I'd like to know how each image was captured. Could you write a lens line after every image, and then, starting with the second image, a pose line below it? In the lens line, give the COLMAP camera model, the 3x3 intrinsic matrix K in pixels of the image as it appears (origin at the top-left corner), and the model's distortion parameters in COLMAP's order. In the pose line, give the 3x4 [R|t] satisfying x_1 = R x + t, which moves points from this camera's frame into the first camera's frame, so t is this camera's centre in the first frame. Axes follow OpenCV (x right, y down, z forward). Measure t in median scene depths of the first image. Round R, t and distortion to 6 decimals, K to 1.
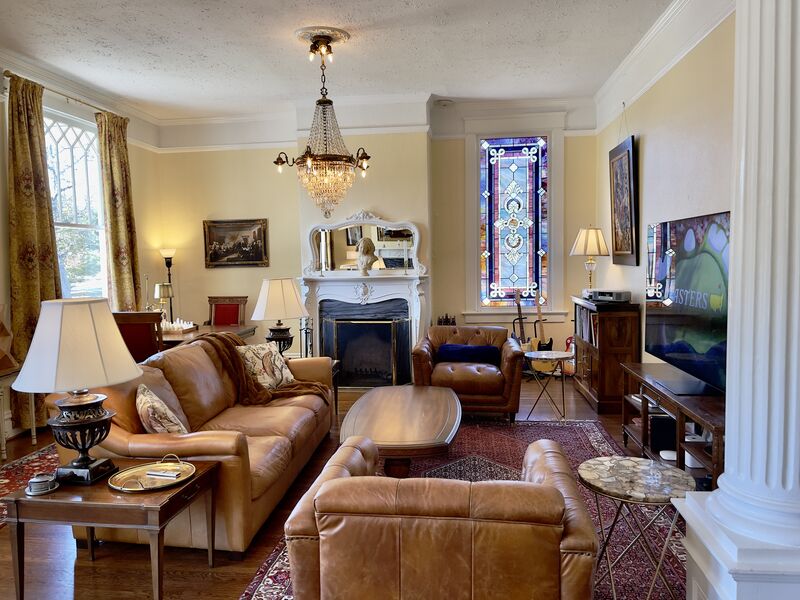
lens RADIAL K [[600.0, 0, 400.0], [0, 600.0, 300.0], [0, 0, 1]] dist [0.005319, 0.000536]
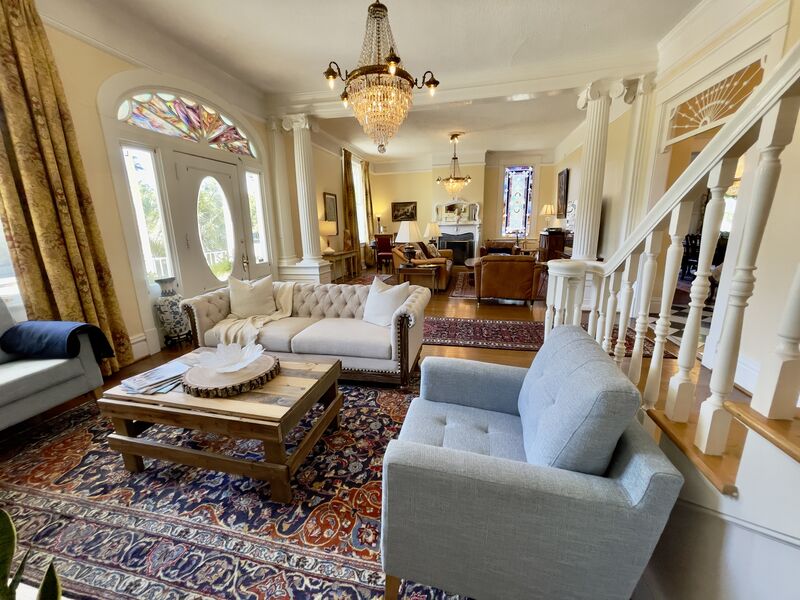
lens RADIAL K [[322.3, 0, 400.0], [0, 322.3, 300.0], [0, 0, 1]] dist [-0.019013, 0.000081]
pose [[0.992367, 0.028326, -0.120025, -0.127898], [-0.009632, 0.988093, 0.153559, 0.075179], [0.122945, -0.151231, 0.980823, -0.448706]]
